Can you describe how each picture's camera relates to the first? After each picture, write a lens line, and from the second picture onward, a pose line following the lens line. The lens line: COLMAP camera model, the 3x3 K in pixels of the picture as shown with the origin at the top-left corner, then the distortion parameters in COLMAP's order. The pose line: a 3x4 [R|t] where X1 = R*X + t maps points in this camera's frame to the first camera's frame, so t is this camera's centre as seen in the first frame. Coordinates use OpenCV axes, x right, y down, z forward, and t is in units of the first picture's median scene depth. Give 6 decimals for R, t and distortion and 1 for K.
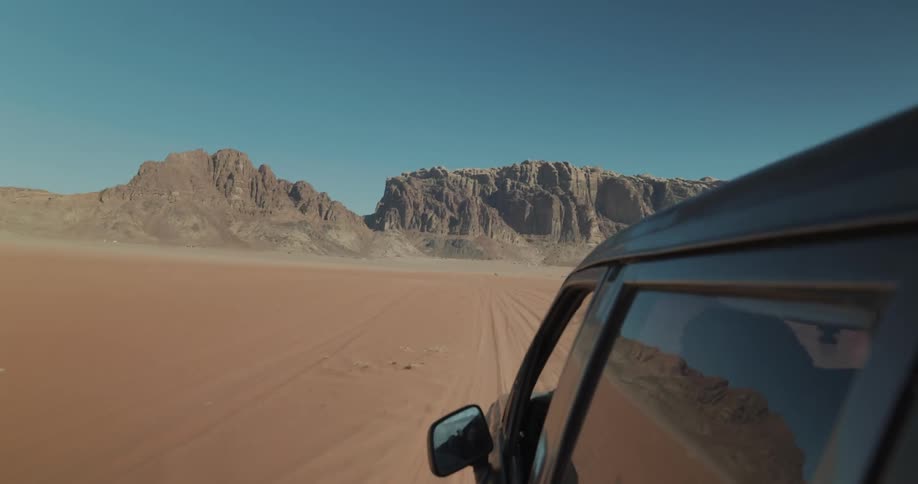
lens RADIAL K [[434.8, 0, 458.3], [0, 434.8, 243.5], [0, 0, 1]] dist [-0.005417, -0.000307]
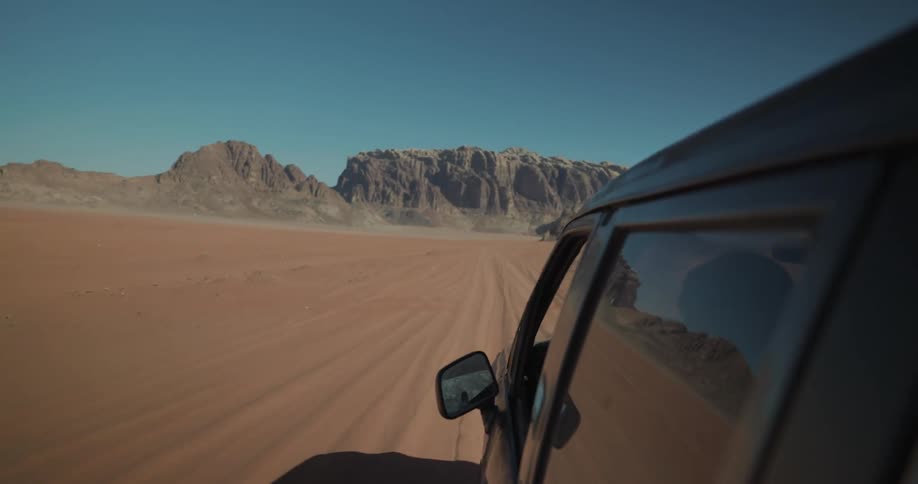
lens RADIAL K [[434.8, 0, 459.2], [0, 434.8, 242.5], [0, 0, 1]] dist [-0.005417, -0.000307]
pose [[0.988350, 0.009118, 0.151924, -0.055190], [-0.022204, 0.996162, 0.084661, -0.029704], [-0.150569, -0.087048, 0.984760, -0.344079]]
